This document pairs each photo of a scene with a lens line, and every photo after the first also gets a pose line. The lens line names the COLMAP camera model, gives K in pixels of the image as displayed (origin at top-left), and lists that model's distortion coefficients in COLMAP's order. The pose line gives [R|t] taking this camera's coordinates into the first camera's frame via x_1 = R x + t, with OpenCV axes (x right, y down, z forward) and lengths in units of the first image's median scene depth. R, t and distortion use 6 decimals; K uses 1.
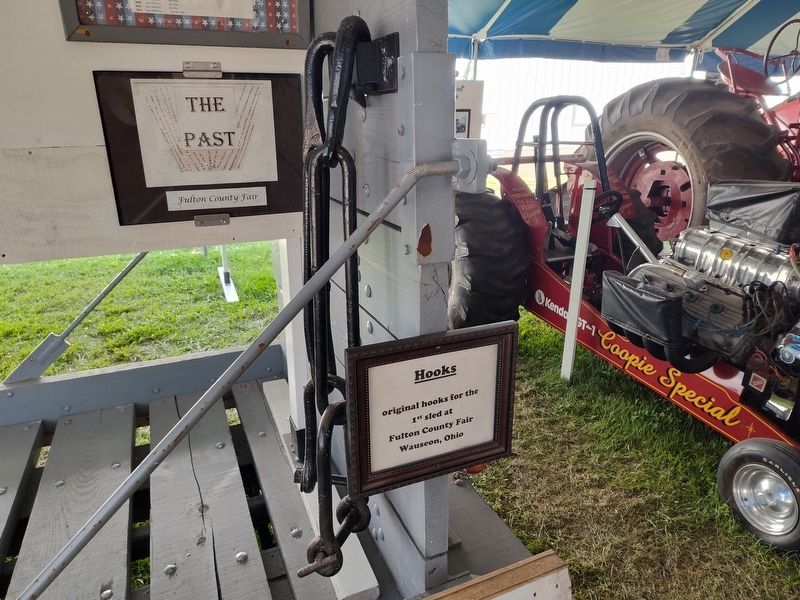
lens RADIAL K [[556.9, 0, 400.0], [0, 556.9, 300.0], [0, 0, 1]] dist [0.056610, -0.072731]
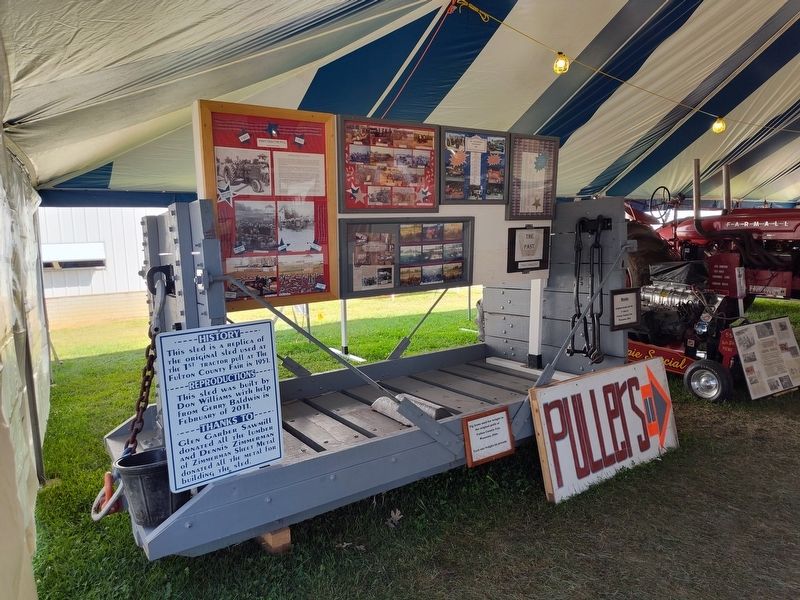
lens RADIAL K [[556.9, 0, 400.0], [0, 556.9, 300.0], [0, 0, 1]] dist [0.056610, -0.072731]
pose [[0.983597, -0.056713, 0.171235, -1.650085], [0.093930, 0.971463, -0.217800, 0.650166], [-0.153996, 0.230311, 0.960855, -1.922691]]
